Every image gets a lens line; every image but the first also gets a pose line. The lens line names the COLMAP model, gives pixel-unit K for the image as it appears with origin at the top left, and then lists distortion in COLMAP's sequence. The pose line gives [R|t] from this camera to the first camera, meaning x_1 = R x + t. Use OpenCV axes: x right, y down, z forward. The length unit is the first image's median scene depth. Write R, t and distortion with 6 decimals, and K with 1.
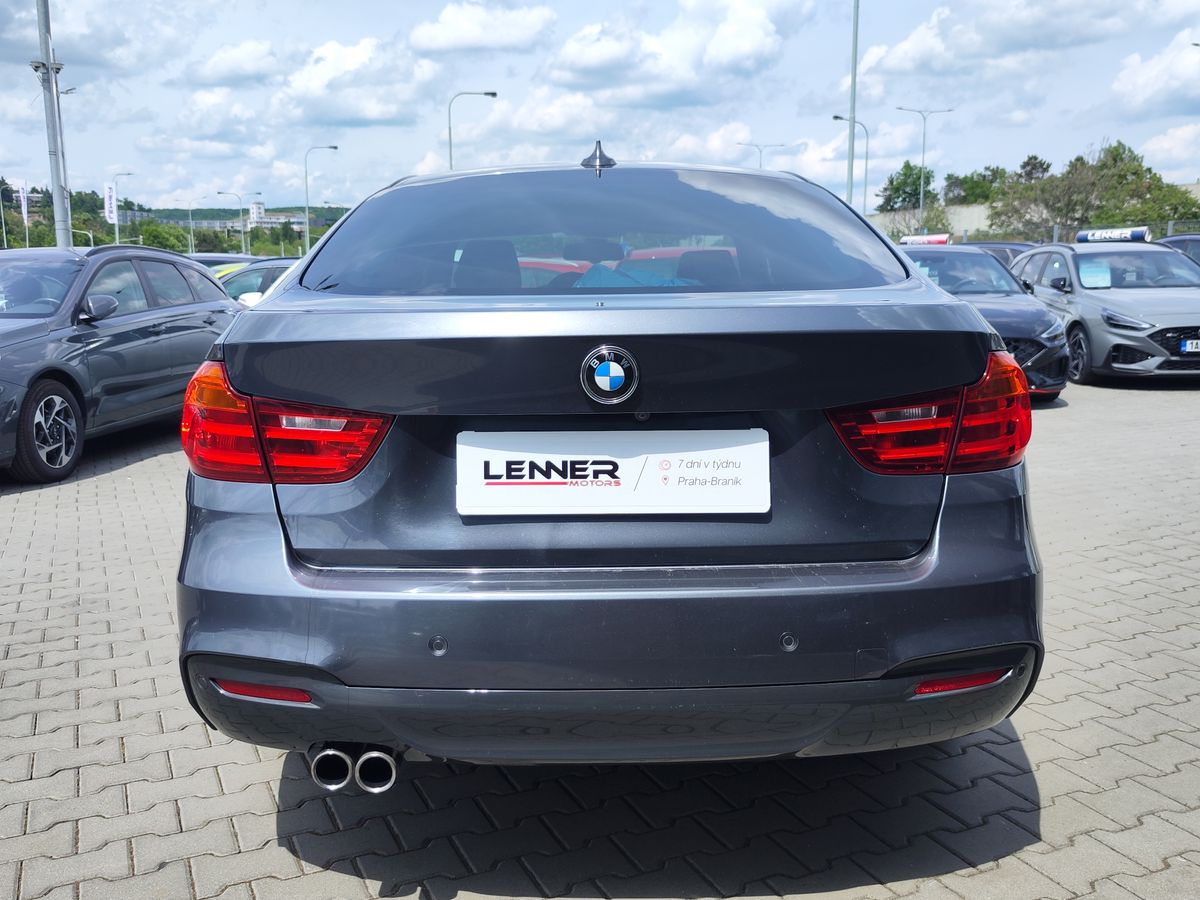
lens RADIAL K [[1151.8, 0, 600.0], [0, 1151.8, 450.0], [0, 0, 1]] dist [0.007130, 0.007637]
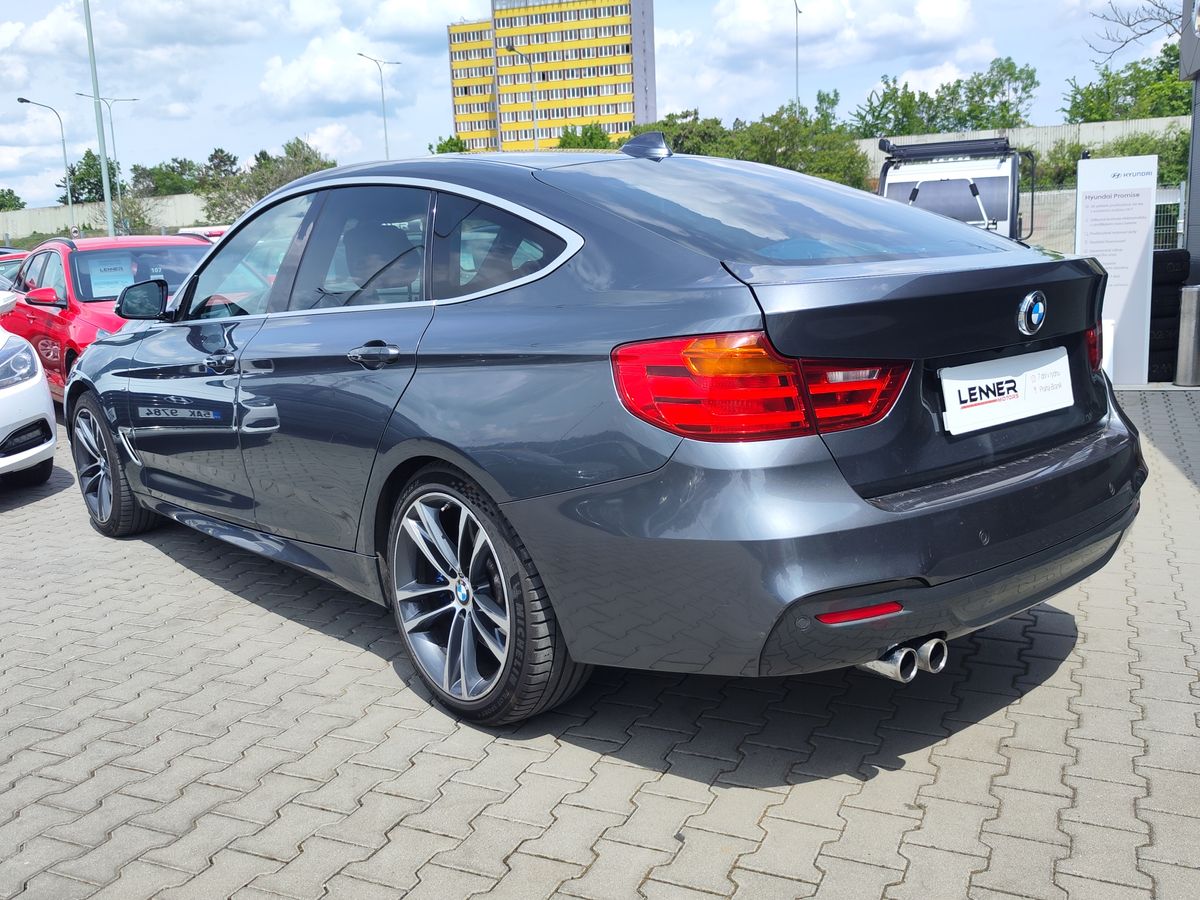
lens RADIAL K [[1139.7, 0, 600.0], [0, 1139.7, 450.0], [0, 0, 1]] dist [0.010066, 0.008860]
pose [[0.749359, -0.143042, 0.646530, -0.053178], [0.137866, 0.988695, 0.058951, -0.002340], [-0.647653, 0.044959, 0.760608, 0.013941]]
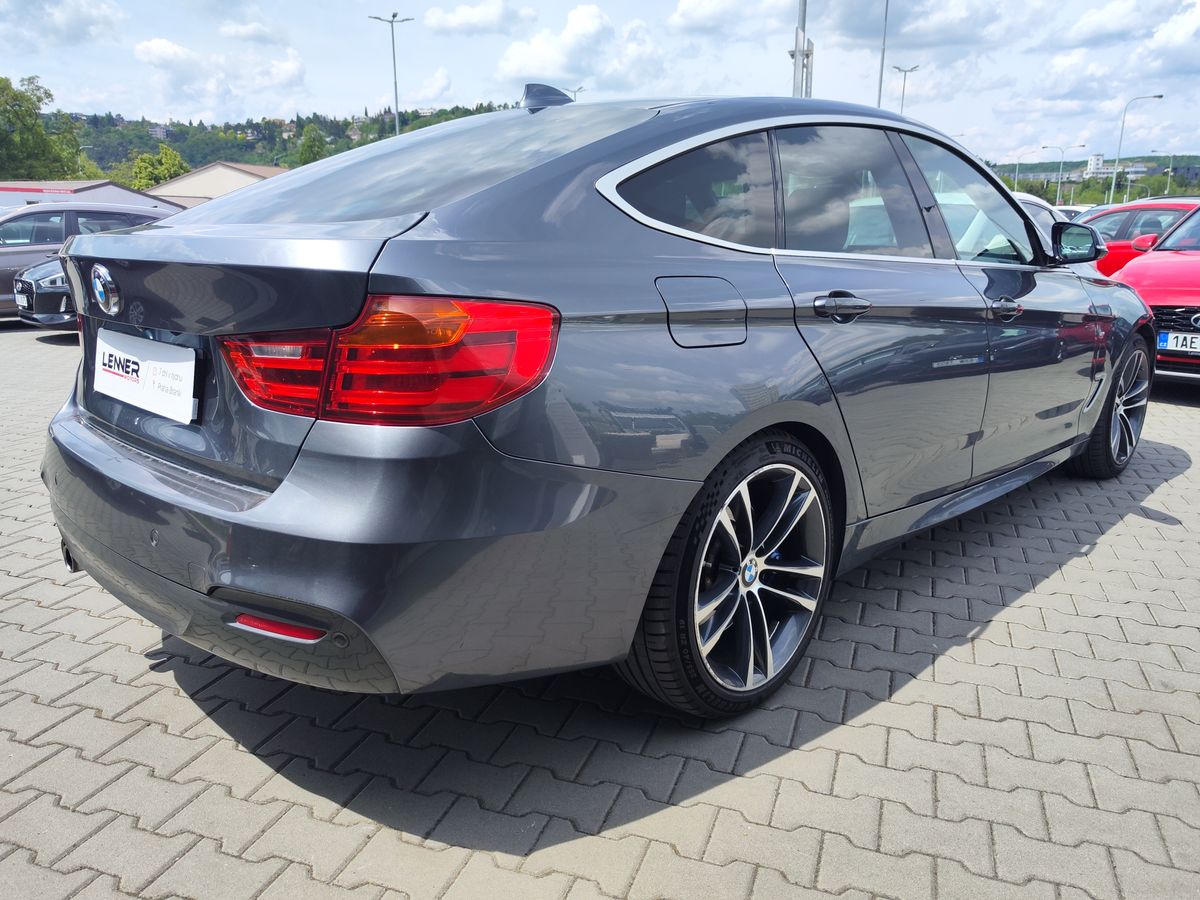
lens RADIAL K [[944.8, 0, 600.0], [0, 944.8, 450.0], [0, 0, 1]] dist [0.003953, 0.004190]
pose [[0.699034, 0.174325, -0.693515, 0.046586], [-0.114084, 0.984596, 0.132501, -0.003848], [0.705930, -0.013504, 0.708153, 0.028206]]
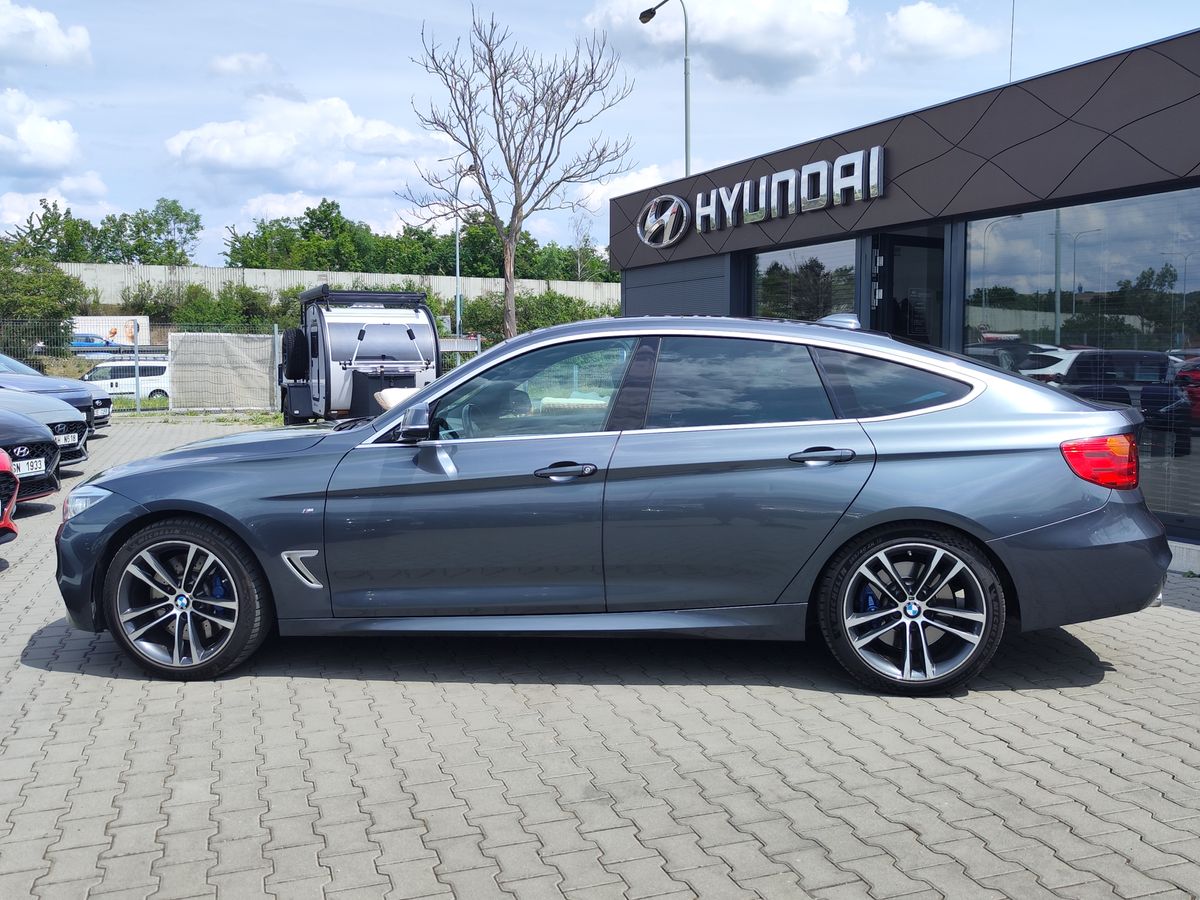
lens RADIAL K [[1139.7, 0, 600.0], [0, 1139.7, 450.0], [0, 0, 1]] dist [0.010066, 0.008860]
pose [[0.069291, -0.078194, 0.994527, -0.115974], [0.153774, 0.985846, 0.066798, -0.015660], [-0.985673, 0.148304, 0.080335, 0.084316]]
